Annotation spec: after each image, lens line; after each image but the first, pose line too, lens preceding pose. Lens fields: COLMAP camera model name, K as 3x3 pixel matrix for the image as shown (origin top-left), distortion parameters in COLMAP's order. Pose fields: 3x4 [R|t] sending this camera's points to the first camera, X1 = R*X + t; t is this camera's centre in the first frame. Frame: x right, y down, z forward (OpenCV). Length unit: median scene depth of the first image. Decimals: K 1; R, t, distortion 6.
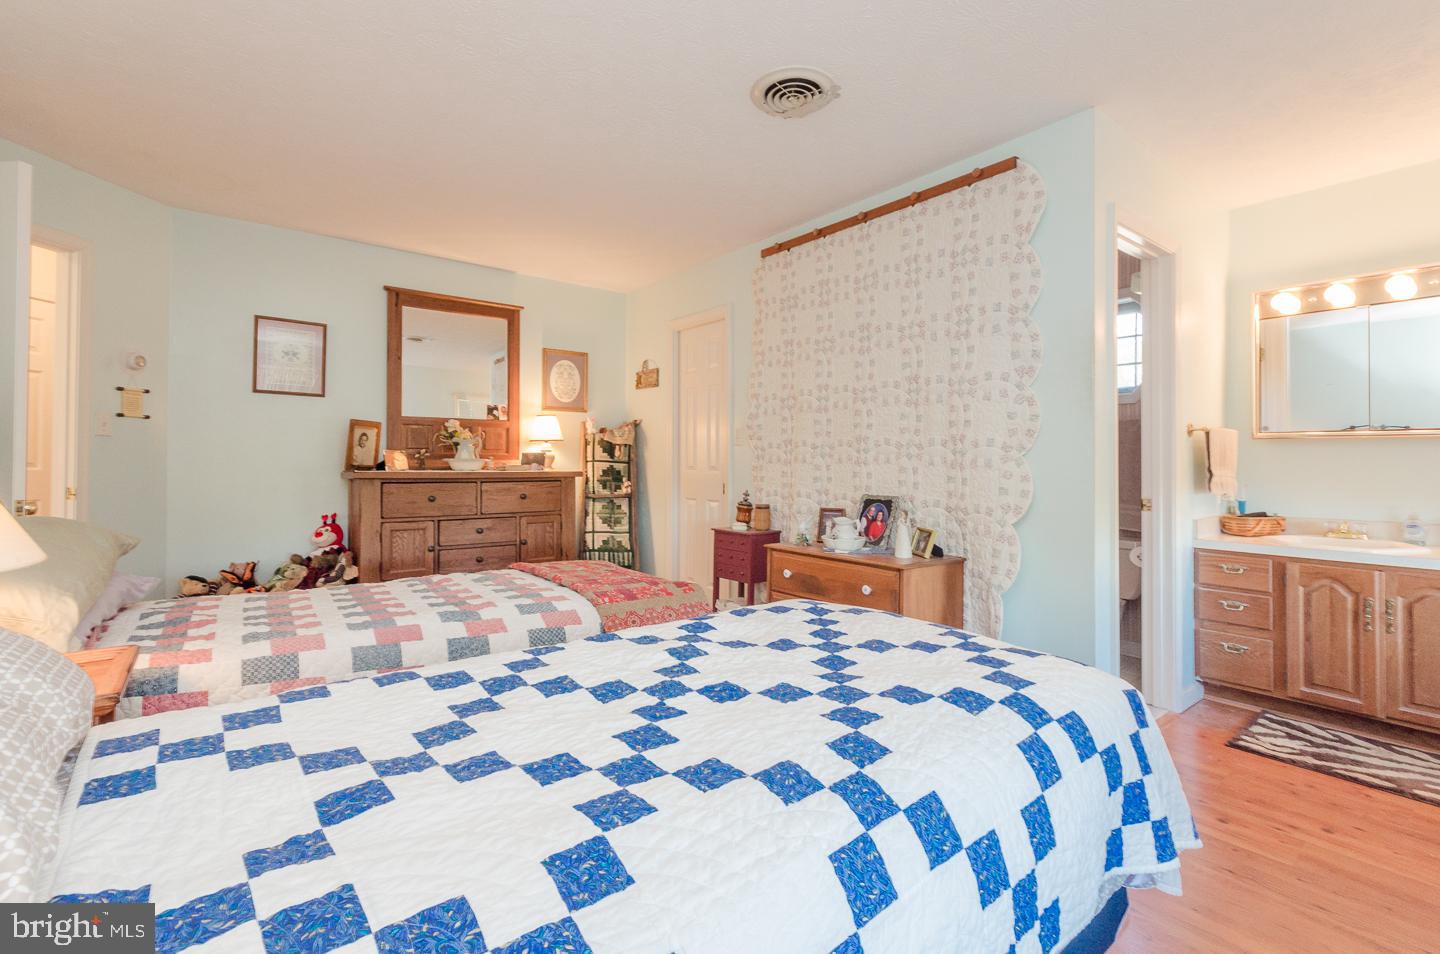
lens RADIAL K [[632.7, 0, 735.9], [0, 632.7, 454.2], [0, 0, 1]] dist [0.000454, 0.000650]
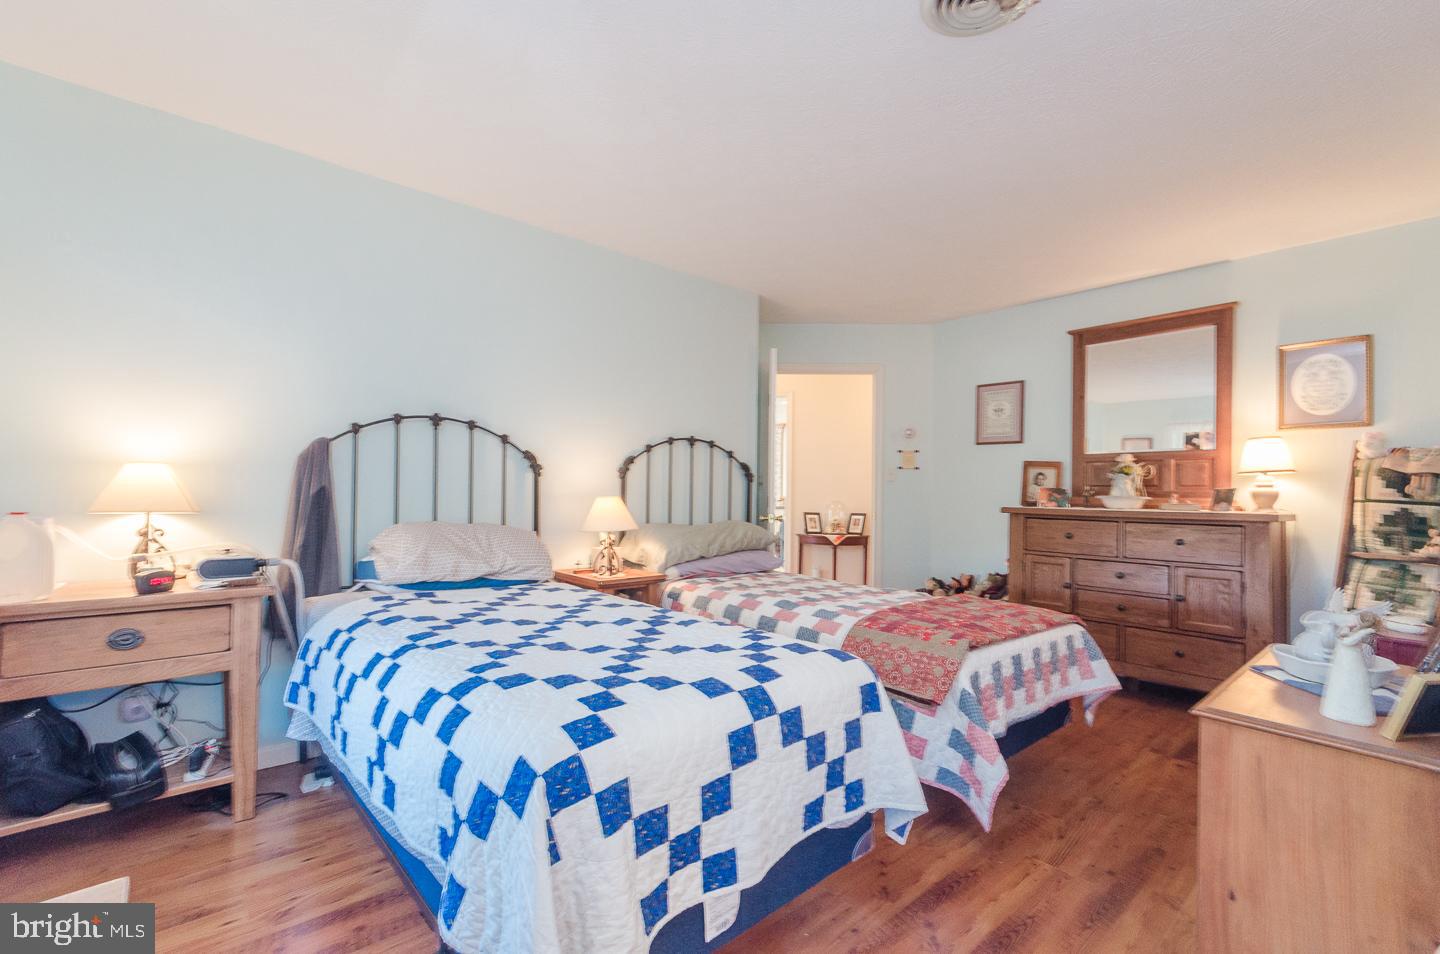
lens RADIAL K [[648.8, 0, 714.9], [0, 648.8, 489.7], [0, 0, 1]] dist [0.000391, 0.000021]
pose [[0.031058, -0.012956, -0.999434, 0.475080], [-0.002444, 0.999912, -0.013038, 0.011182], [0.999515, 0.002848, 0.031024, 0.366443]]
